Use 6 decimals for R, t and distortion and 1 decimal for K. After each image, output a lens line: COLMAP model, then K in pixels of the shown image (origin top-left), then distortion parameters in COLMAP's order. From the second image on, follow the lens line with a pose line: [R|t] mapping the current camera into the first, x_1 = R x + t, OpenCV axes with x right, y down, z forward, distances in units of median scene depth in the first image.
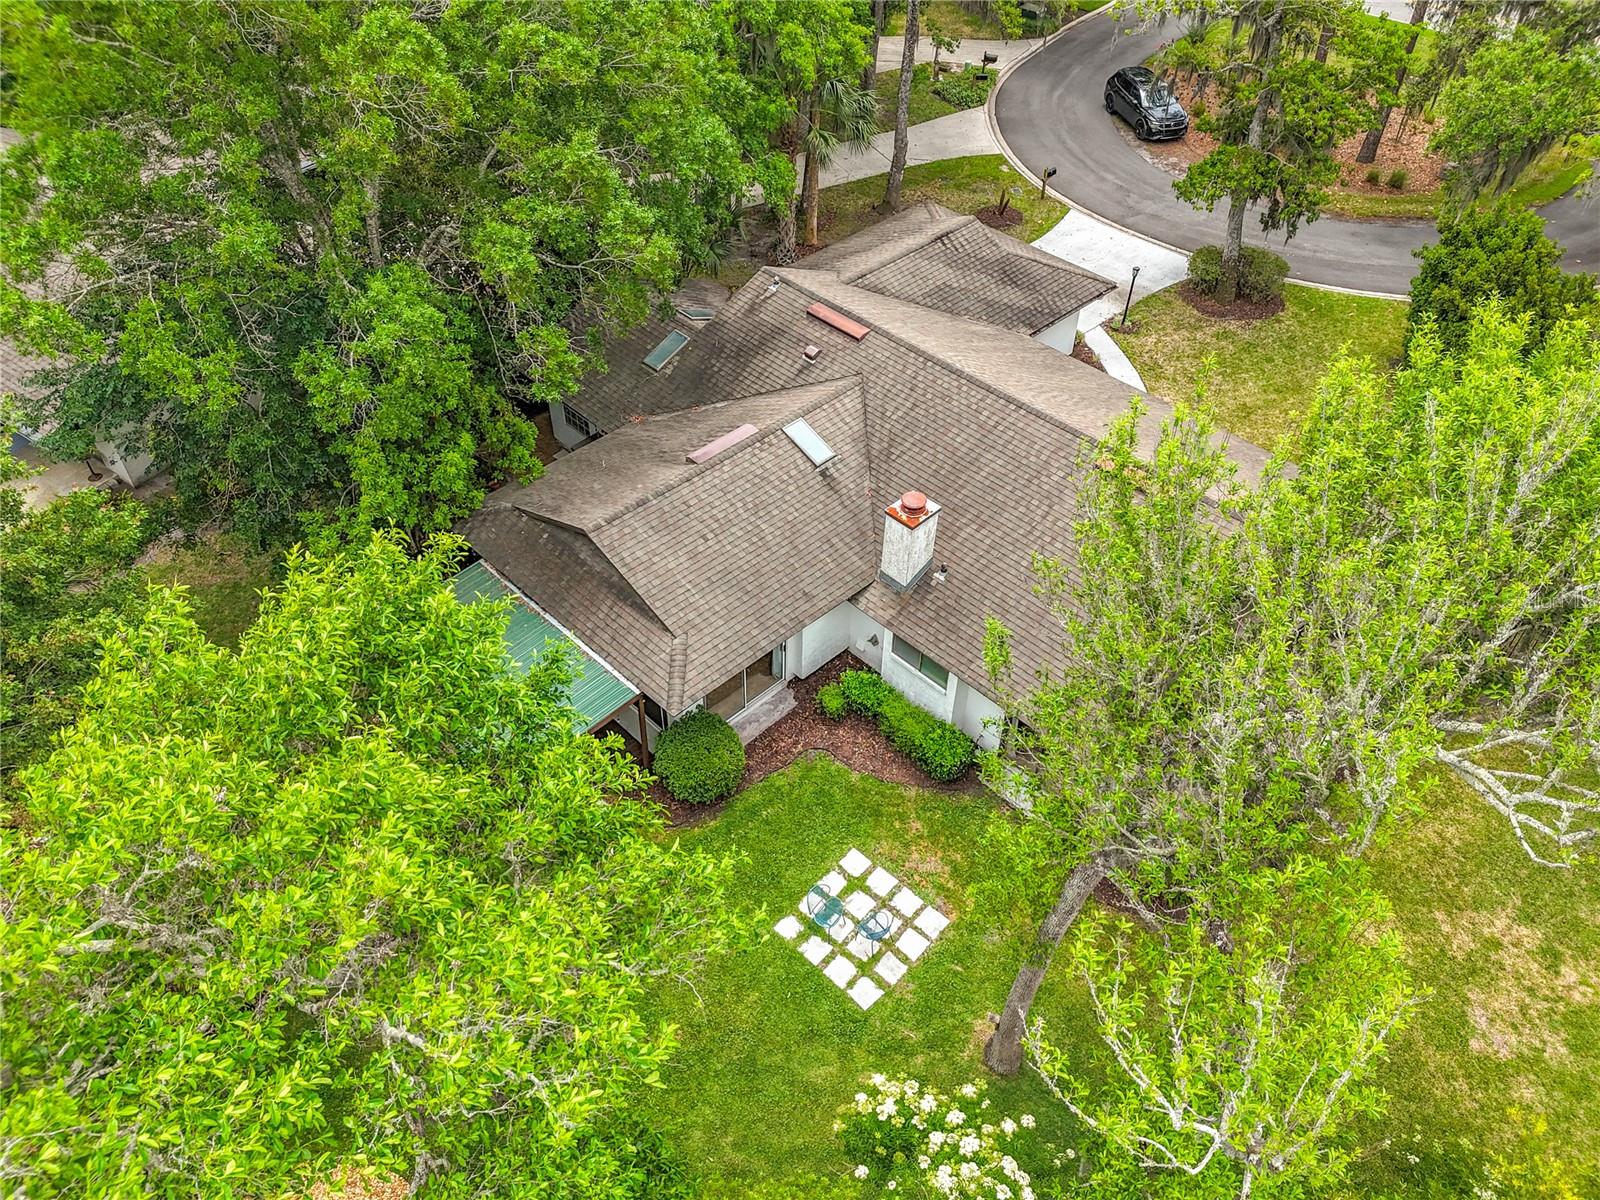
lens RADIAL K [[1241.6, 0, 836.5], [0, 1241.6, 570.7], [0, 0, 1]] dist [0.105898, -0.059983]
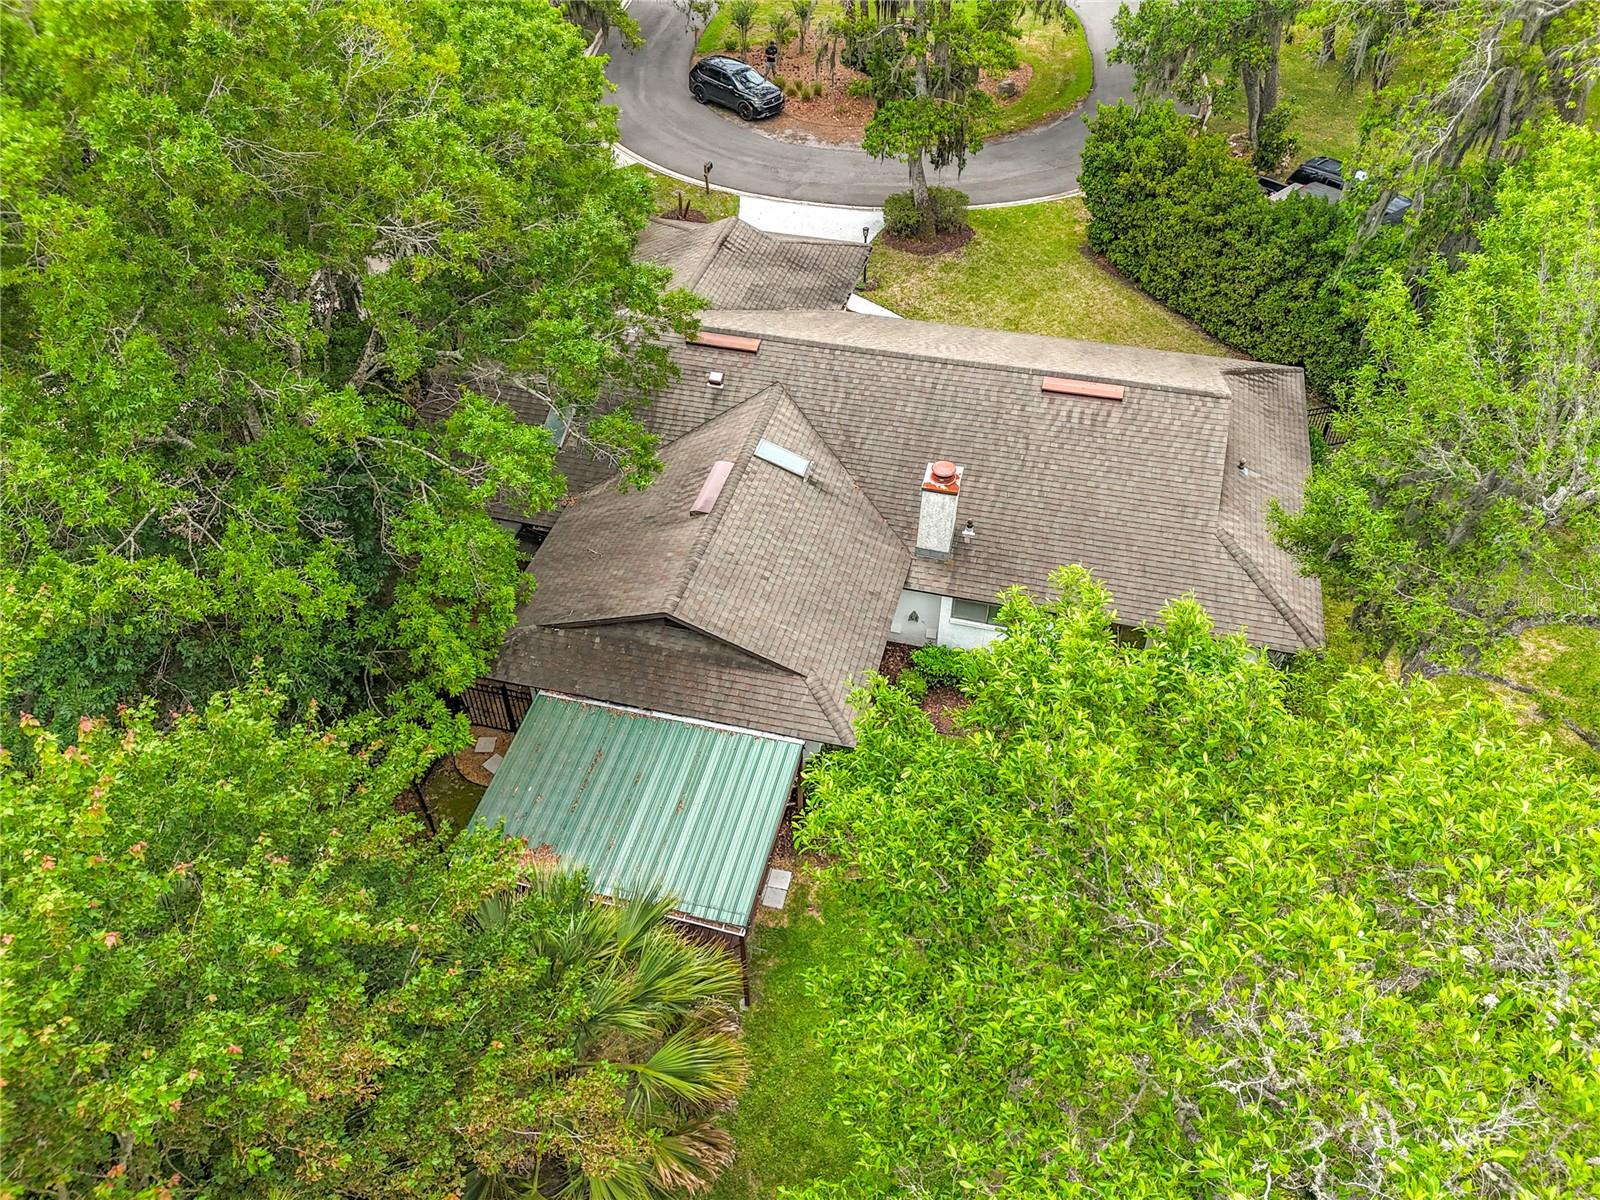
lens RADIAL K [[1241.6, 0, 823.6], [0, 1241.6, 562.3], [0, 0, 1]] dist [0.105898, -0.059983]
pose [[0.857143, -0.353055, 0.375044, -0.410939], [0.356128, 0.932264, 0.063693, -0.080015], [-0.372127, 0.078970, 0.924817, 0.073882]]
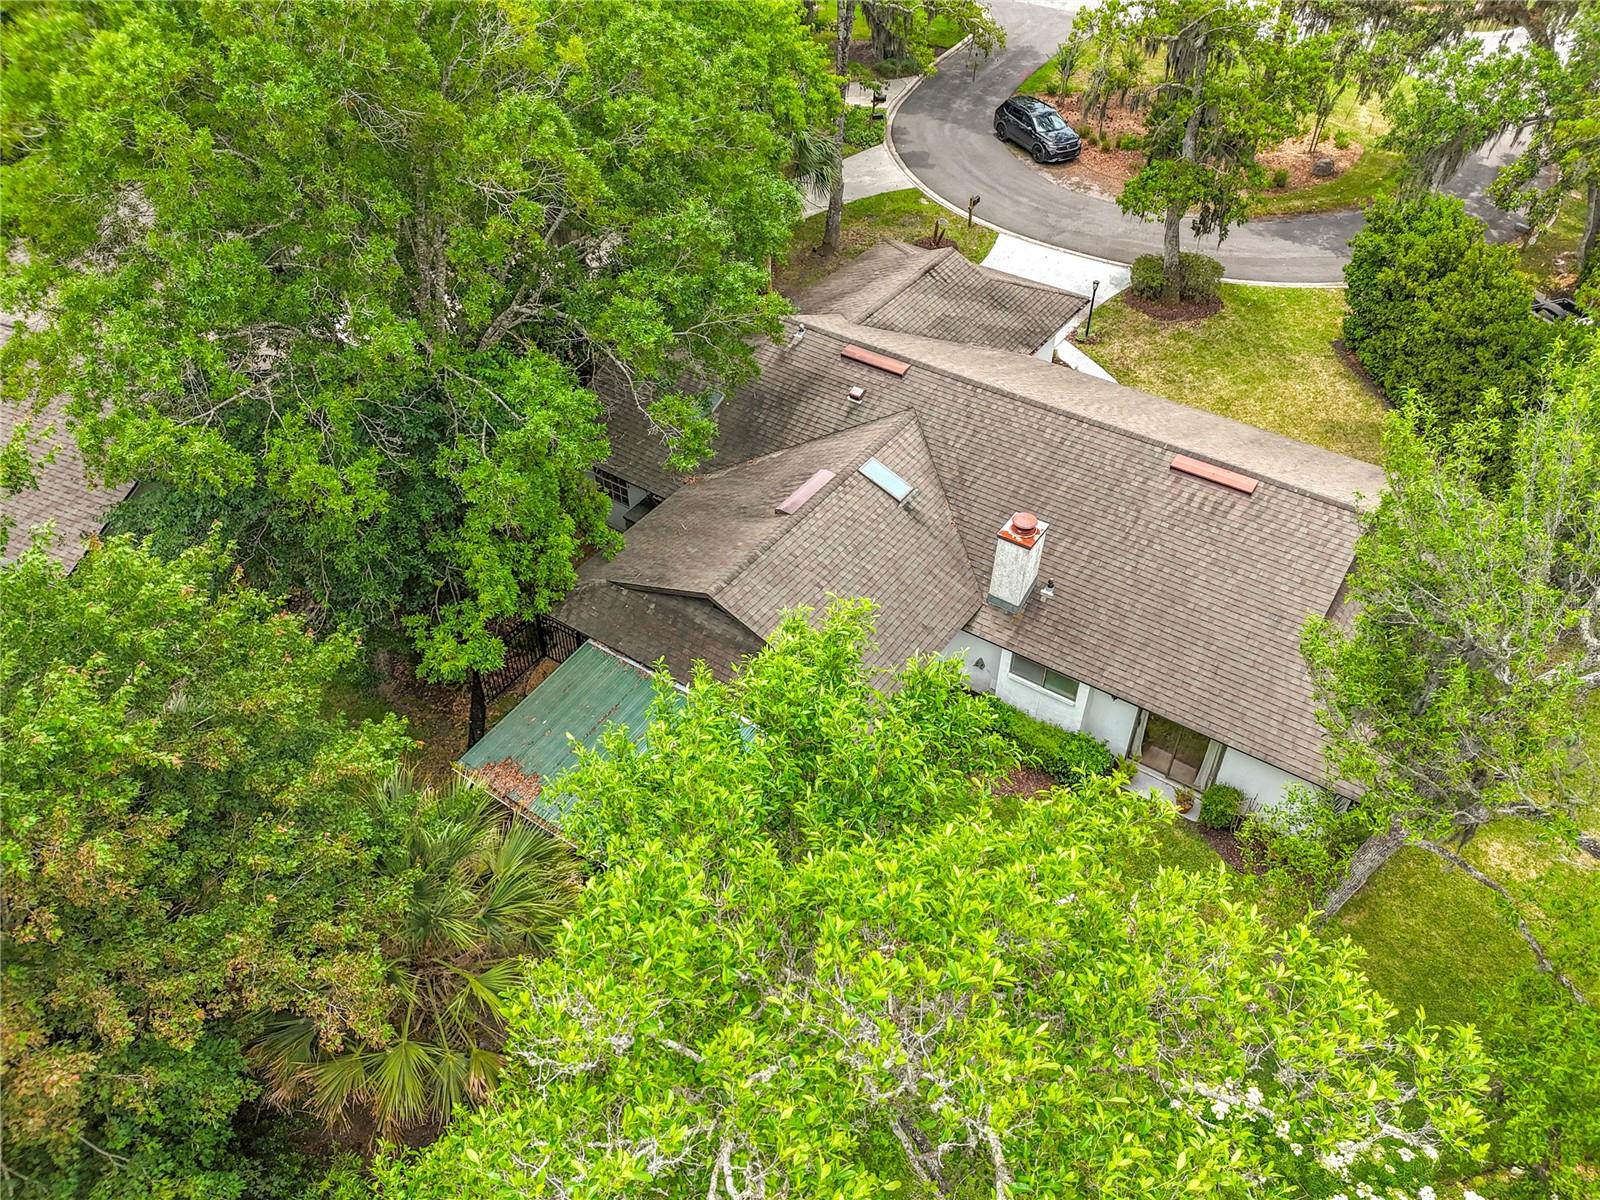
lens RADIAL K [[1241.6, 0, 833.7], [0, 1241.6, 567.9], [0, 0, 1]] dist [0.105898, -0.059983]
pose [[0.979688, -0.133635, 0.149508, -0.232614], [0.138373, 0.990142, -0.021707, -0.016691], [-0.145134, 0.041954, 0.988522, 0.008746]]
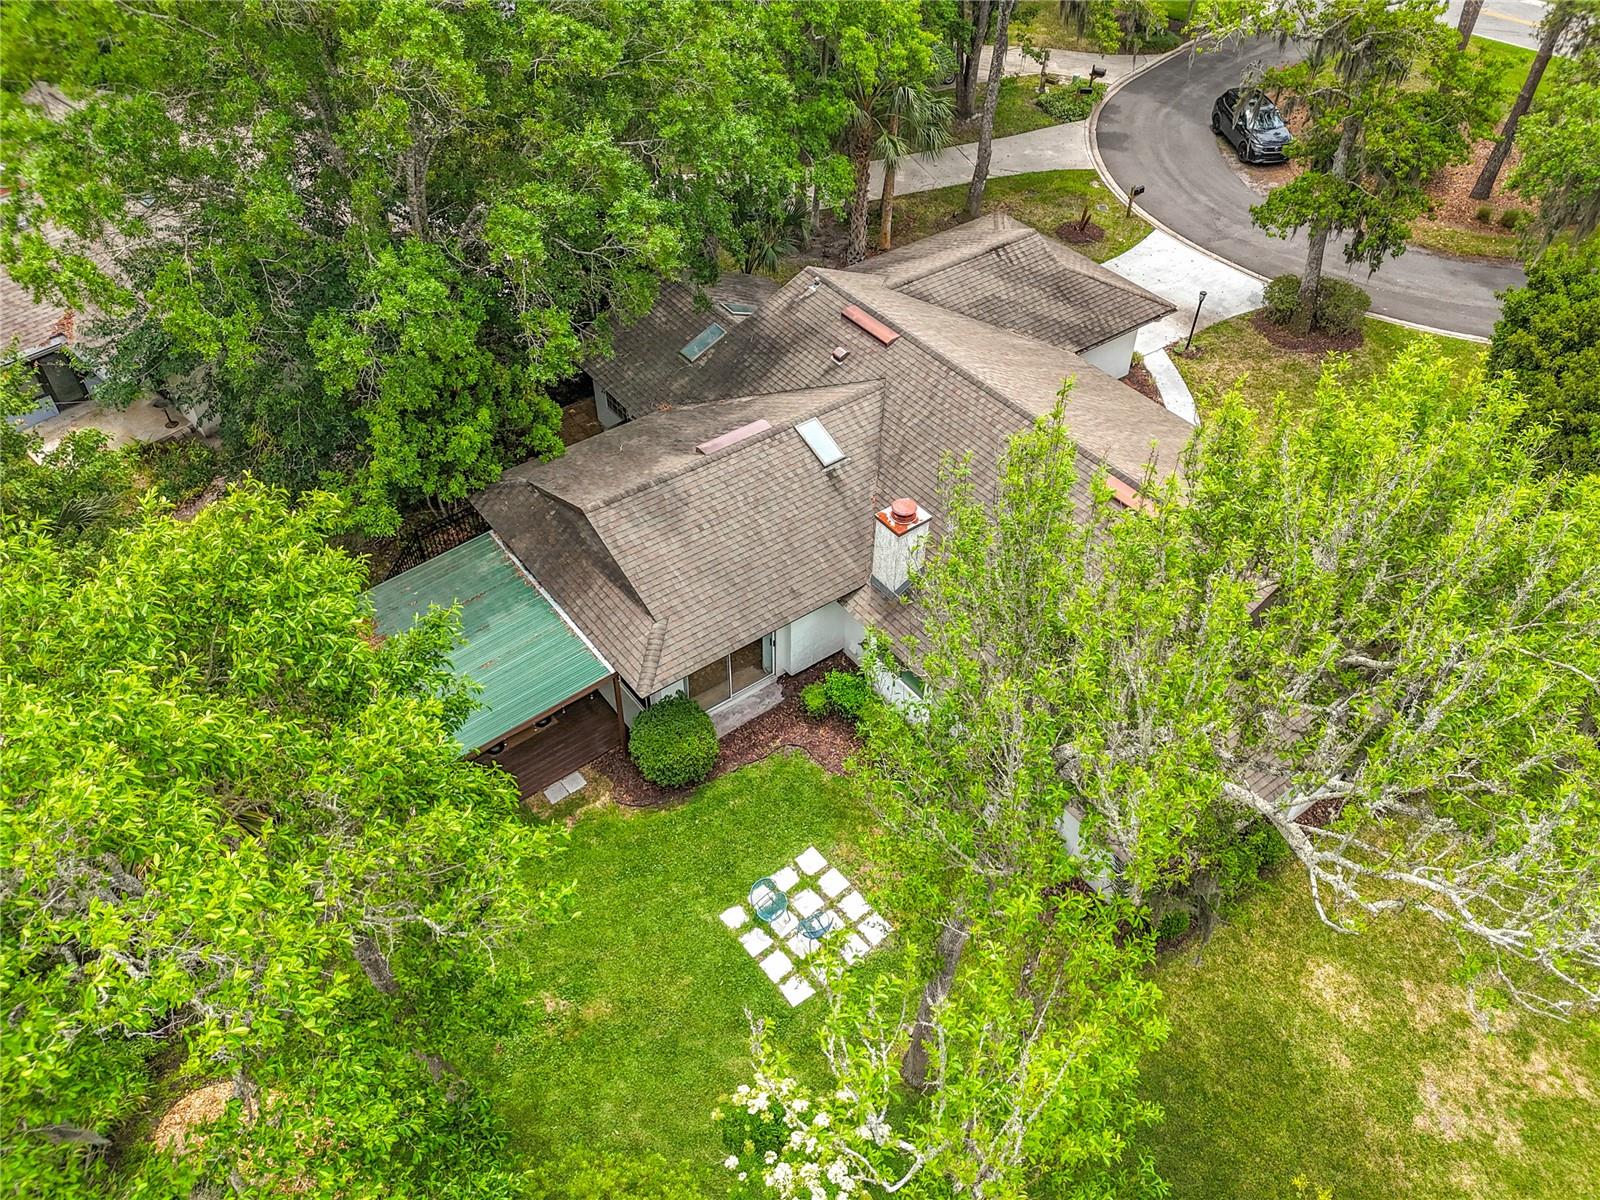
lens RADIAL K [[1241.6, 0, 836.2], [0, 1241.6, 570.6], [0, 0, 1]] dist [0.105898, -0.059983]
pose [[0.990724, 0.087801, -0.103716, 0.107887], [-0.088221, 0.996101, 0.000545, -0.001509], [0.103359, 0.008610, 0.994607, 0.000429]]
